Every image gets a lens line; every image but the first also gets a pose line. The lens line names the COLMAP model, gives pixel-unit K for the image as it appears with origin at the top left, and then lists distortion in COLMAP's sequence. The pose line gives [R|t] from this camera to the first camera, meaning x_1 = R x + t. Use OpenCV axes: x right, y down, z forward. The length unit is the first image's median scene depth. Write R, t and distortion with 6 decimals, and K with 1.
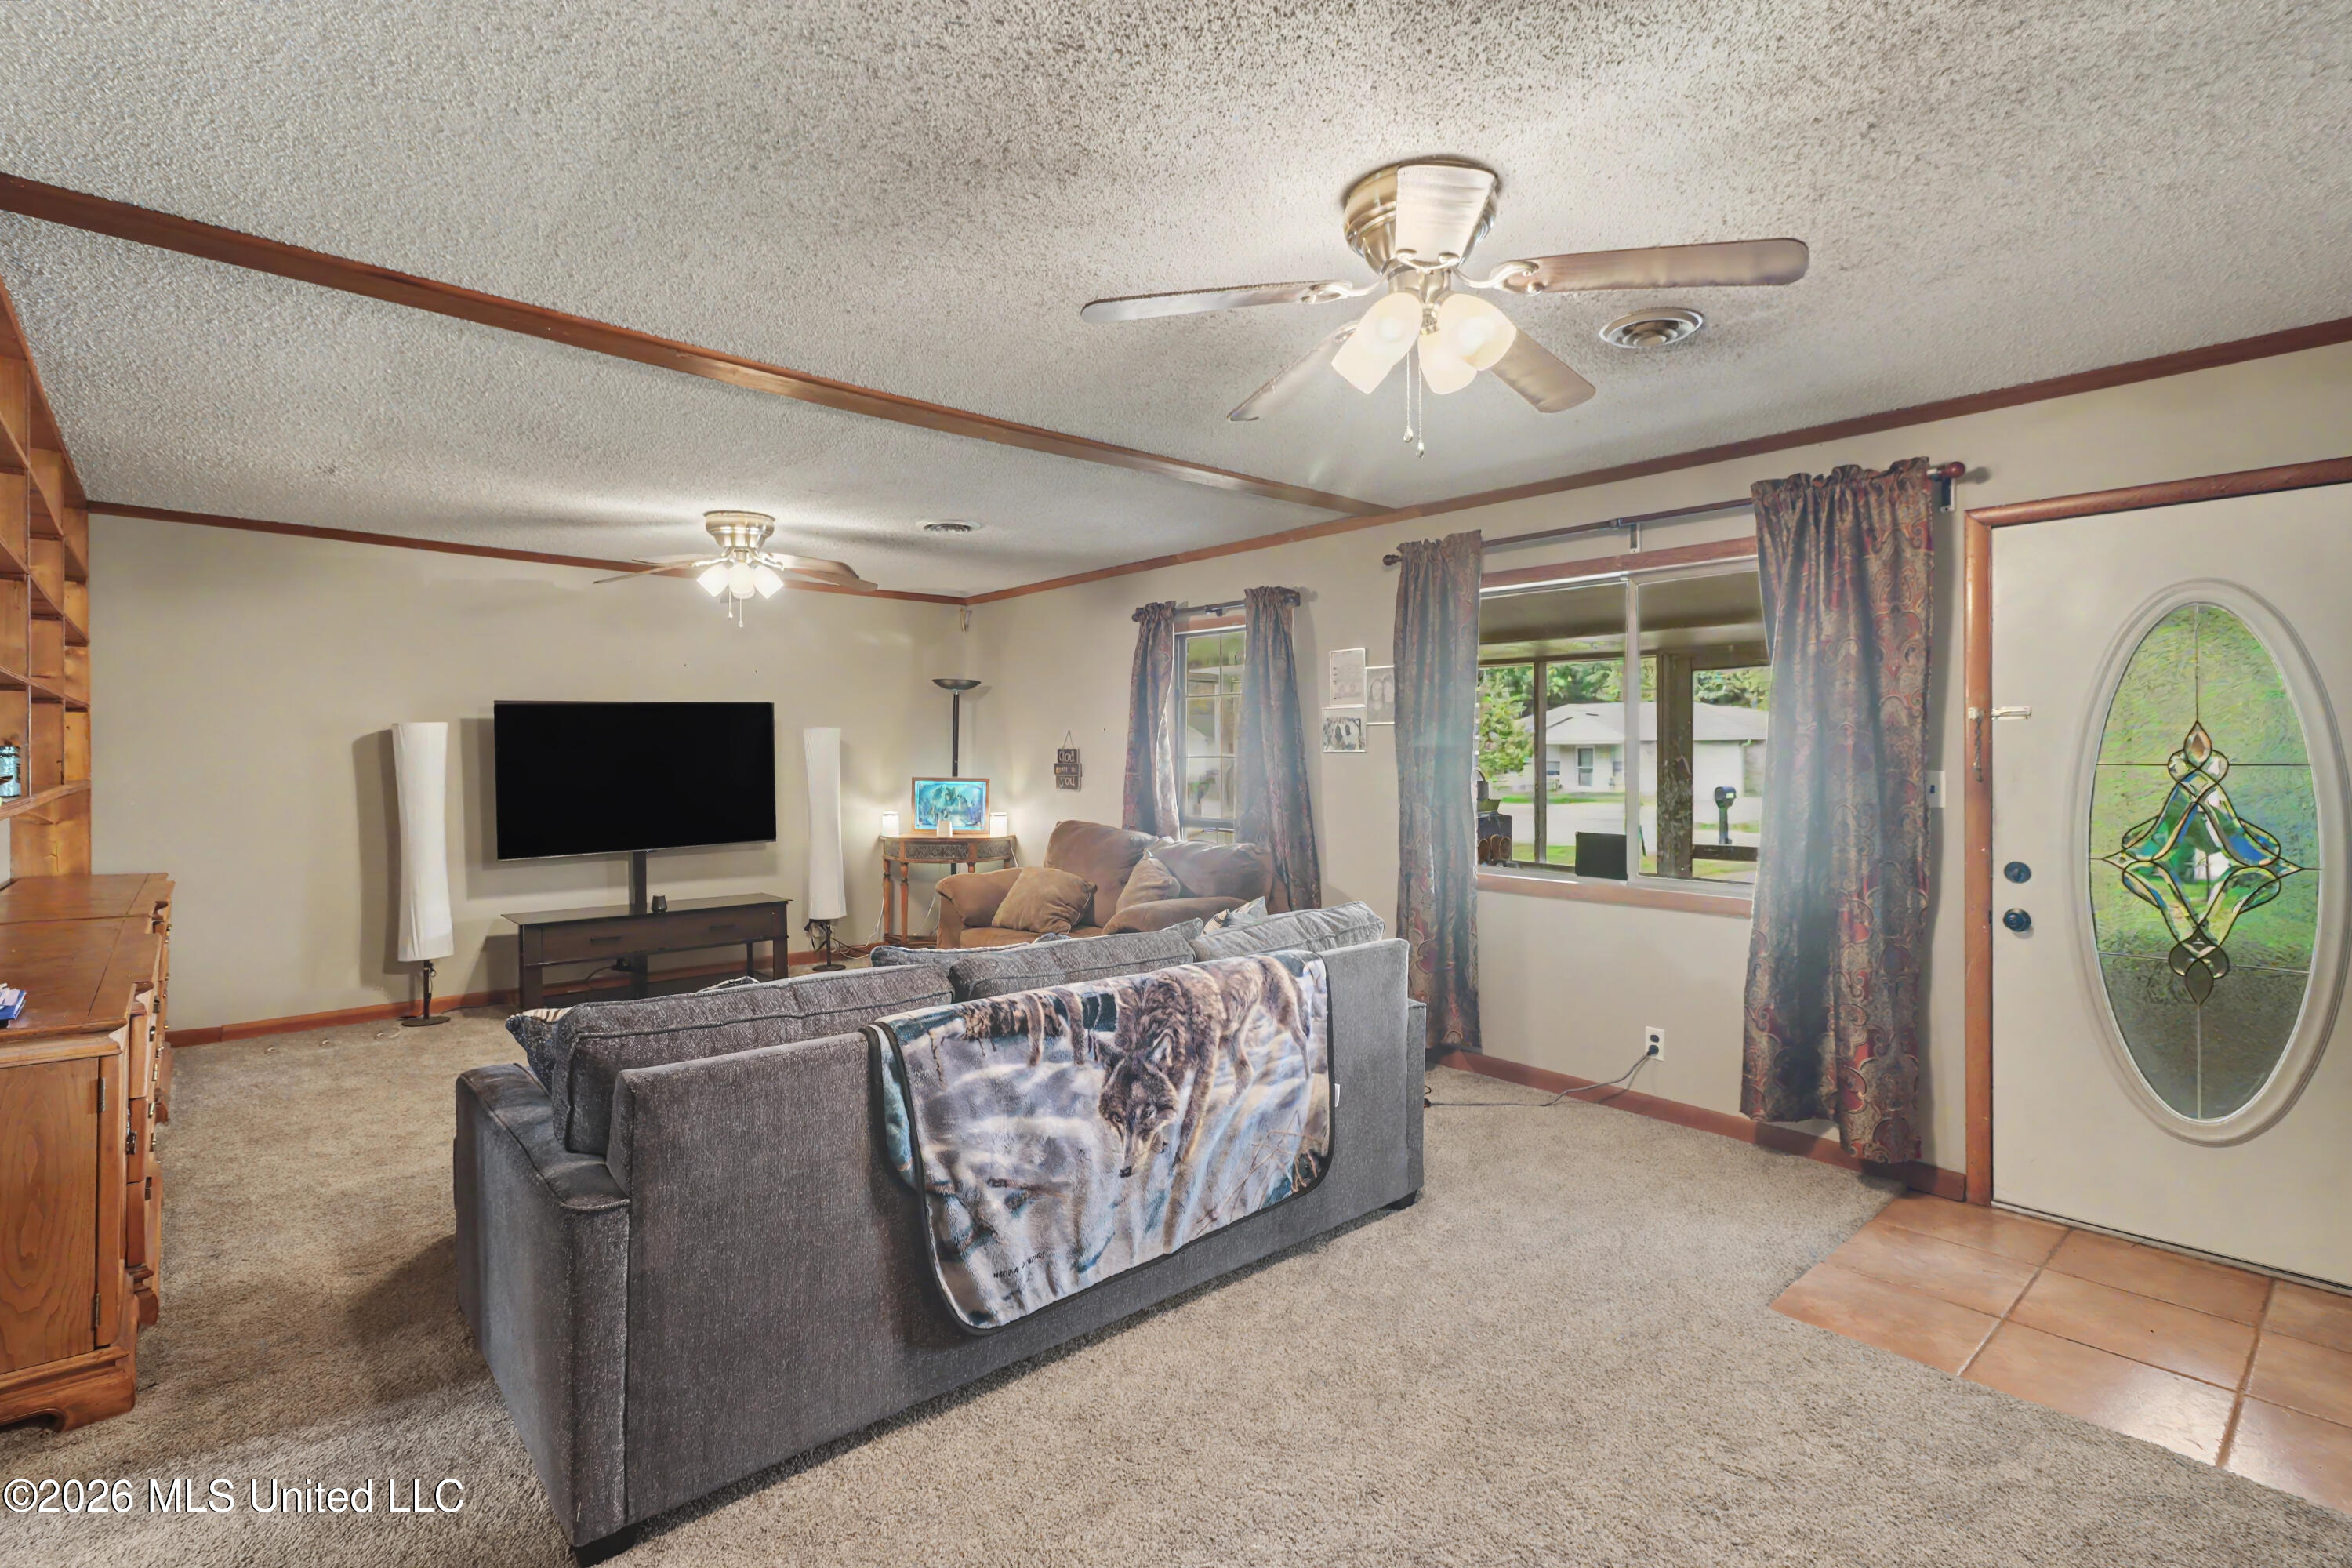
lens RADIAL K [[1122.1, 0, 1193.3], [0, 1122.1, 743.1], [0, 0, 1]] dist [0.001923, 0.004968]
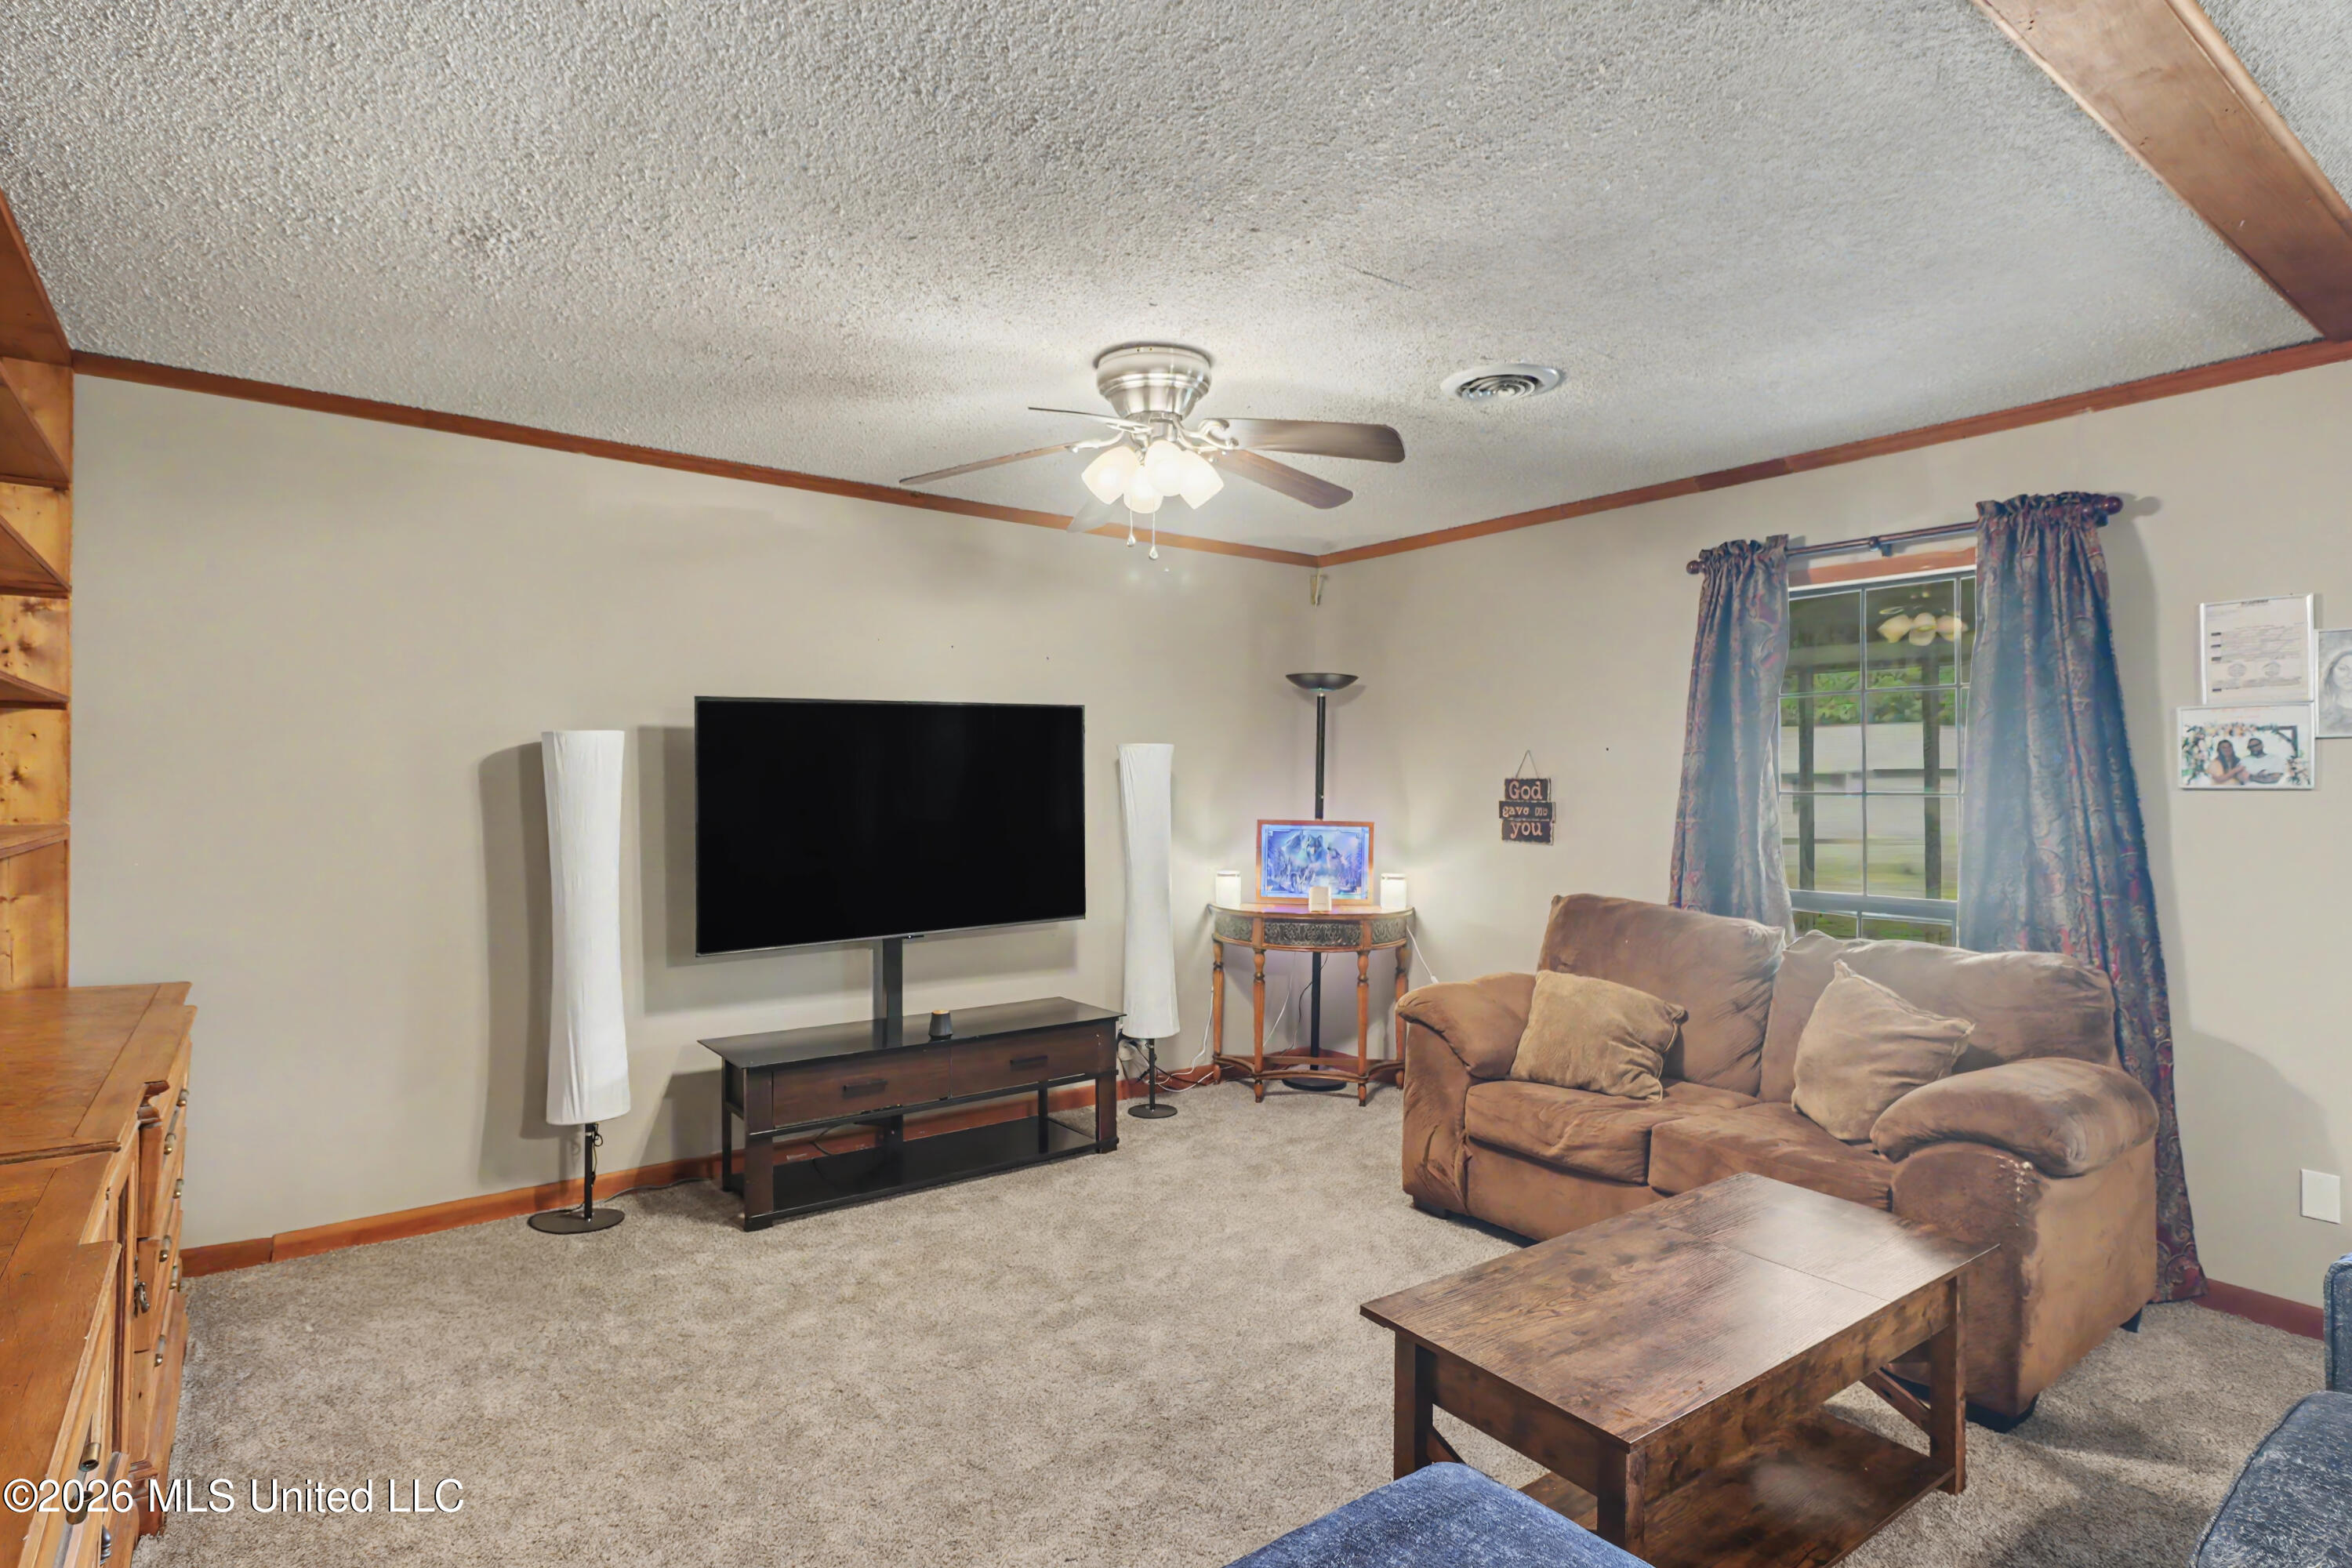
lens RADIAL K [[1213.6, 0, 1211.3], [0, 1213.6, 752.9], [0, 0, 1]] dist [-0.000640, -0.000934]
pose [[0.998363, 0.003681, -0.057075, -0.301939], [-0.004478, 0.999894, -0.013829, 0.001149], [0.057019, 0.014062, 0.998274, 0.352180]]
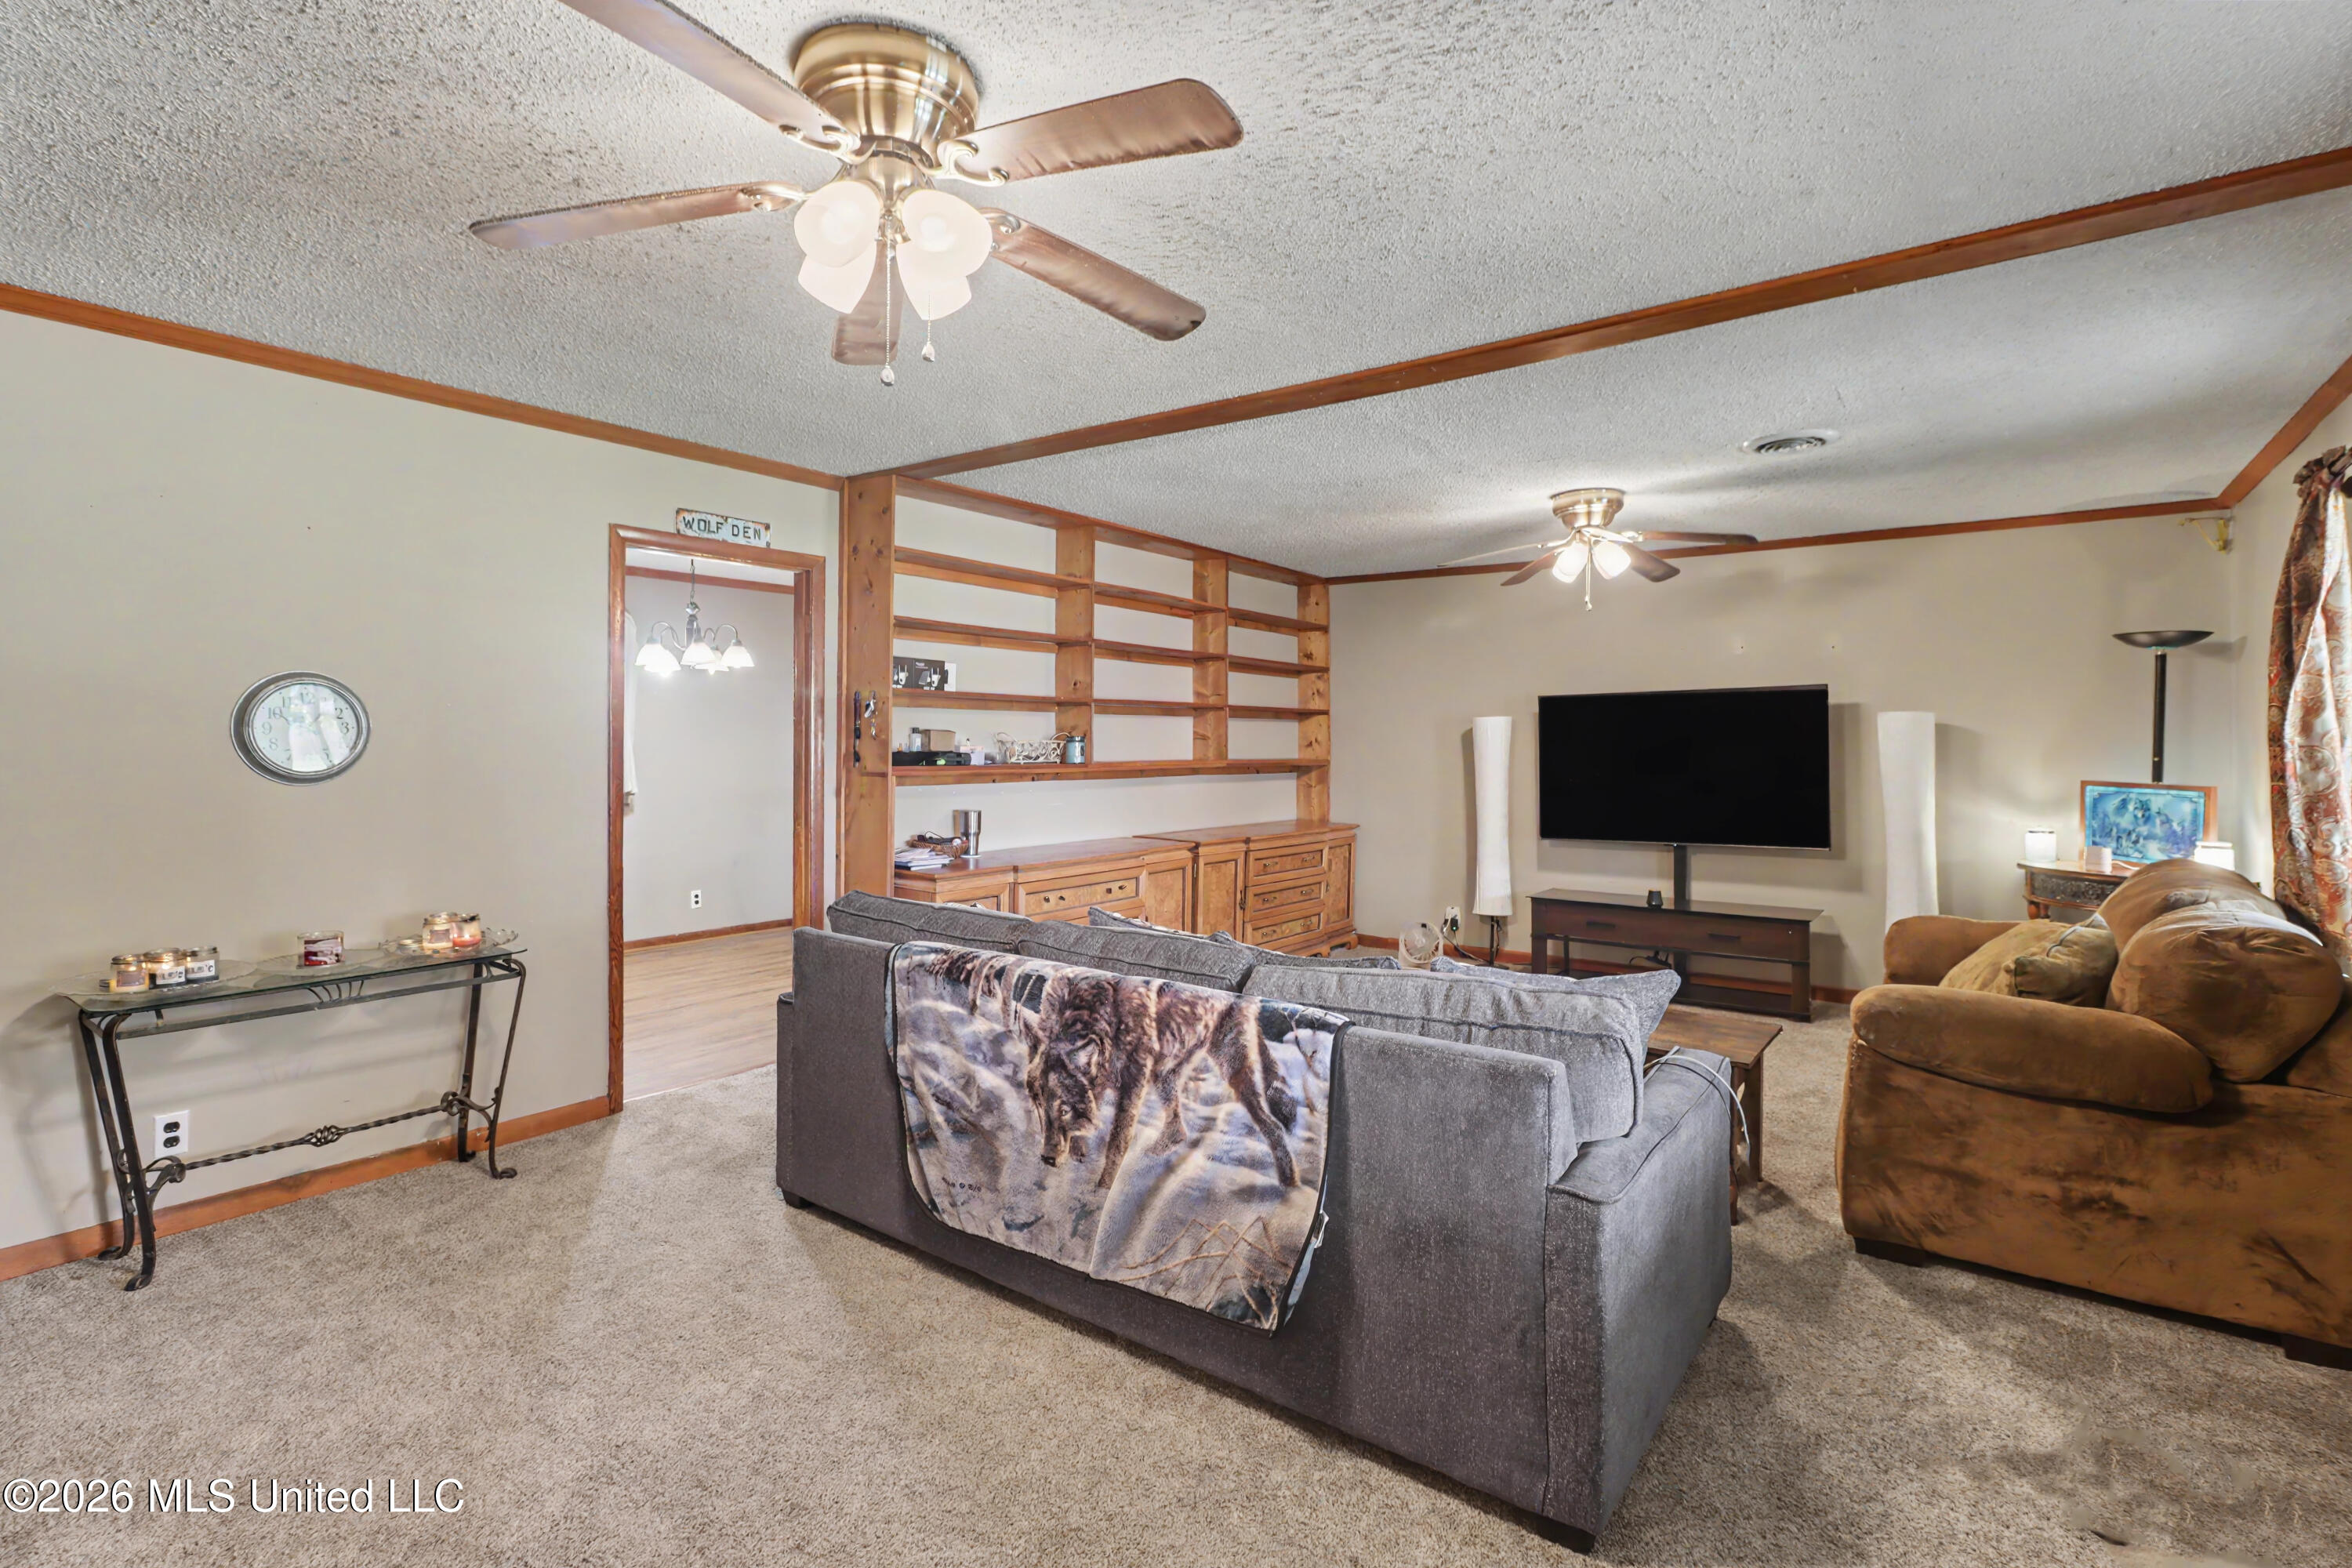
lens RADIAL K [[1122.1, 0, 1132.7], [0, 1122.1, 739.7], [0, 0, 1]] dist [0.001923, 0.004968]
pose [[0.184751, -0.001359, -0.982784, 0.402701], [0.002380, 0.999997, -0.000935, 0.006050], [0.982783, -0.002167, 0.184753, 0.389914]]
